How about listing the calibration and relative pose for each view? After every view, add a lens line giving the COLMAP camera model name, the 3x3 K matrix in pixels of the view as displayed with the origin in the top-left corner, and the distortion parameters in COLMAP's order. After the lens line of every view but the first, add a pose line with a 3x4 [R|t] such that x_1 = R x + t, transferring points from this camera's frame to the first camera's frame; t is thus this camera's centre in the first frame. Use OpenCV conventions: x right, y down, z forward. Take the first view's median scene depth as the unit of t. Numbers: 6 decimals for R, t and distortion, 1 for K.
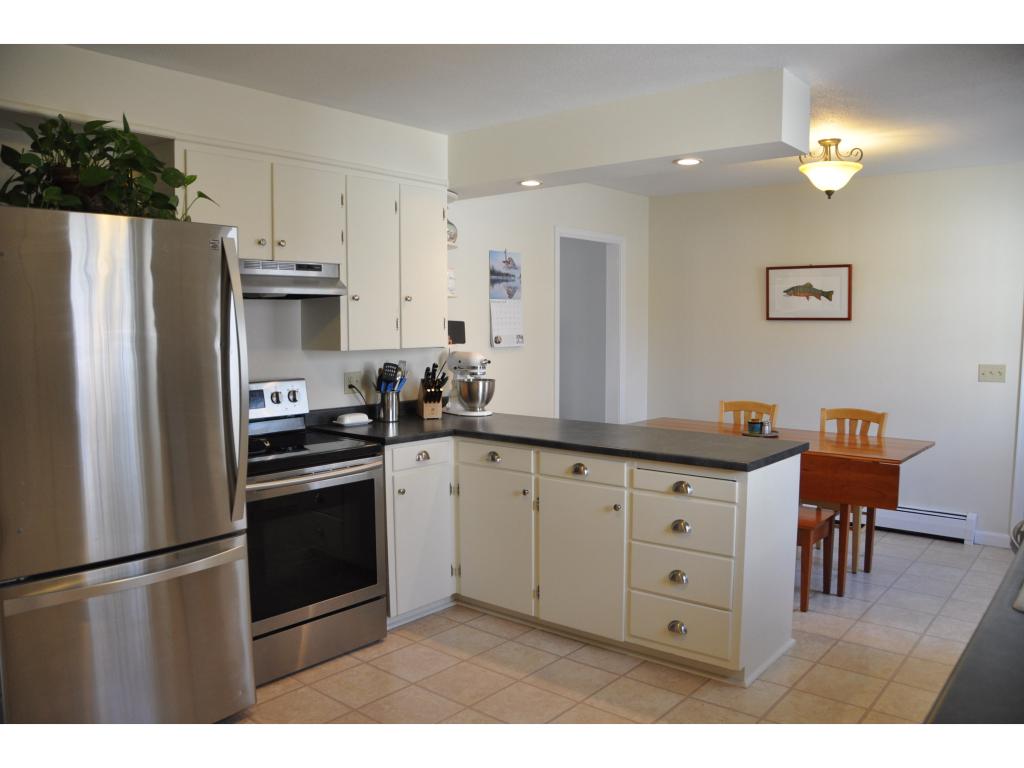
lens RADIAL K [[838.1, 0, 510.3], [0, 838.1, 401.1], [0, 0, 1]] dist [-0.155116, 0.194404]
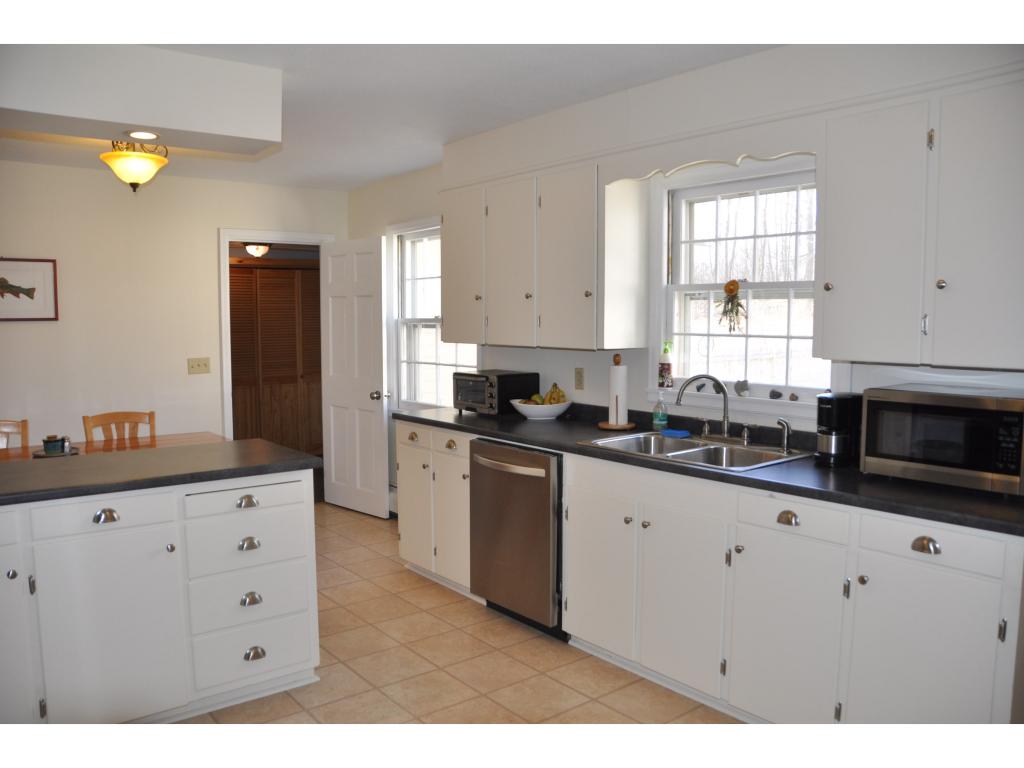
lens RADIAL K [[838.1, 0, 510.3], [0, 838.1, 401.1], [0, 0, 1]] dist [-0.155116, 0.194404]
pose [[0.220837, -0.101320, 0.970034, -0.401867], [0.102592, 0.991485, 0.080205, -0.032792], [-0.969900, 0.081806, 0.229351, 0.334275]]
